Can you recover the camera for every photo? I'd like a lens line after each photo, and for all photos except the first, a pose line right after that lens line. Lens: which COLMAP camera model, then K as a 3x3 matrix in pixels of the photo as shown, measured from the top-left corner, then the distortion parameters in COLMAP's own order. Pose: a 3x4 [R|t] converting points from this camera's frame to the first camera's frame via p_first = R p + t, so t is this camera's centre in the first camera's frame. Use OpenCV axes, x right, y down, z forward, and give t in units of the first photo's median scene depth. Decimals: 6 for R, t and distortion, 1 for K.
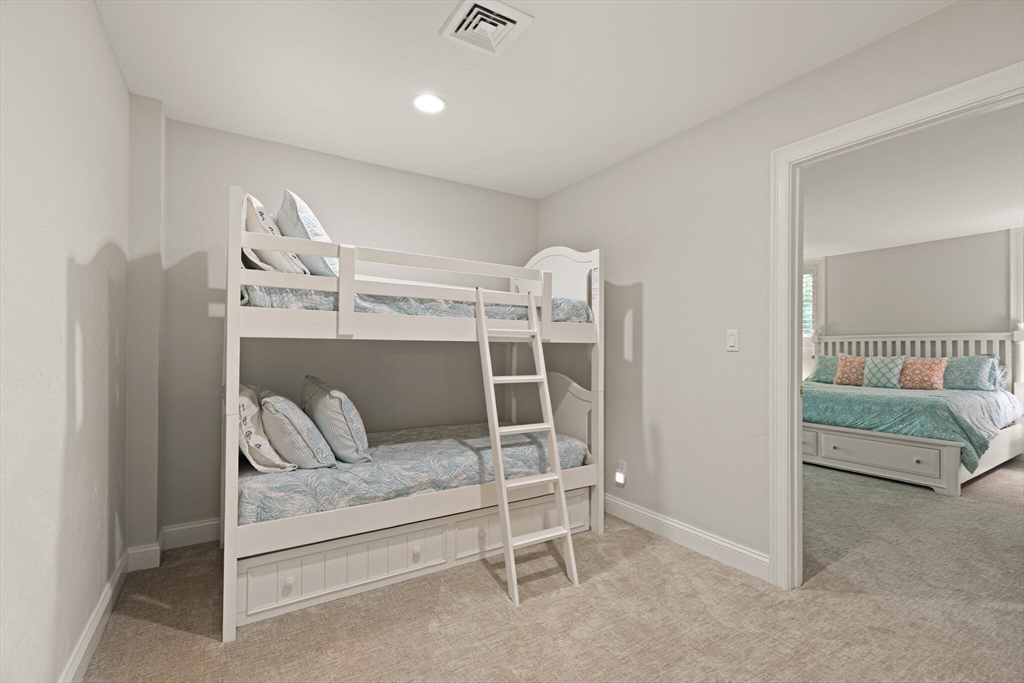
lens RADIAL K [[460.3, 0, 515.9], [0, 460.3, 345.9], [0, 0, 1]] dist [0.001711, 0.000352]
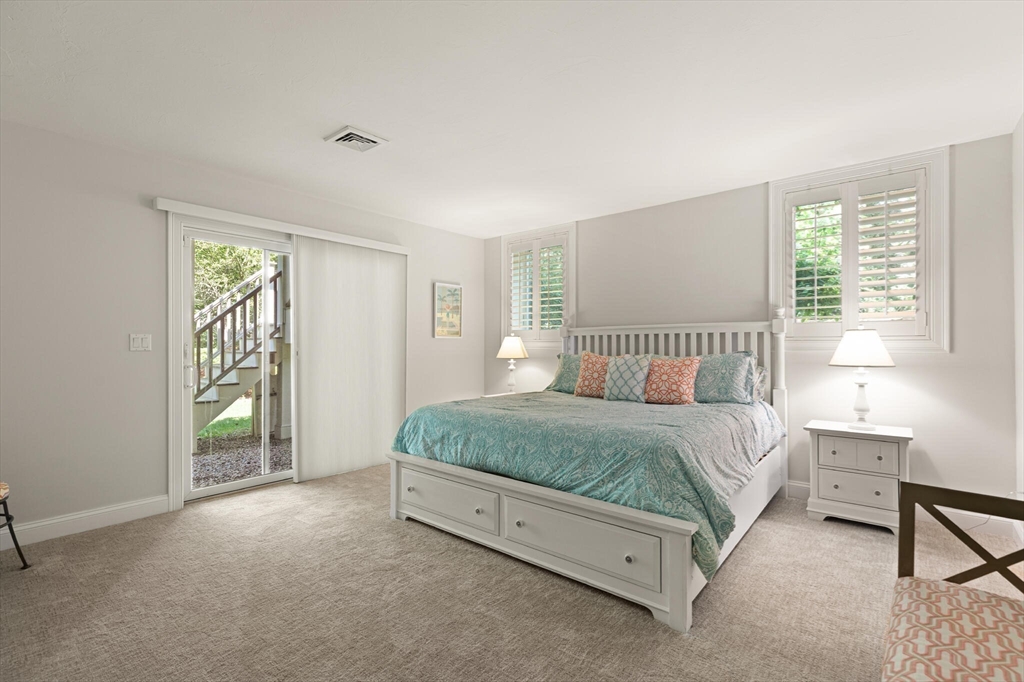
lens RADIAL K [[460.3, 0, 515.9], [0, 460.3, 345.4], [0, 0, 1]] dist [0.001711, 0.000352]
pose [[0.951936, -0.004009, 0.306272, 0.462395], [0.002992, 0.999988, 0.003789, 0.004975], [-0.306284, -0.002690, 0.951936, 0.424584]]
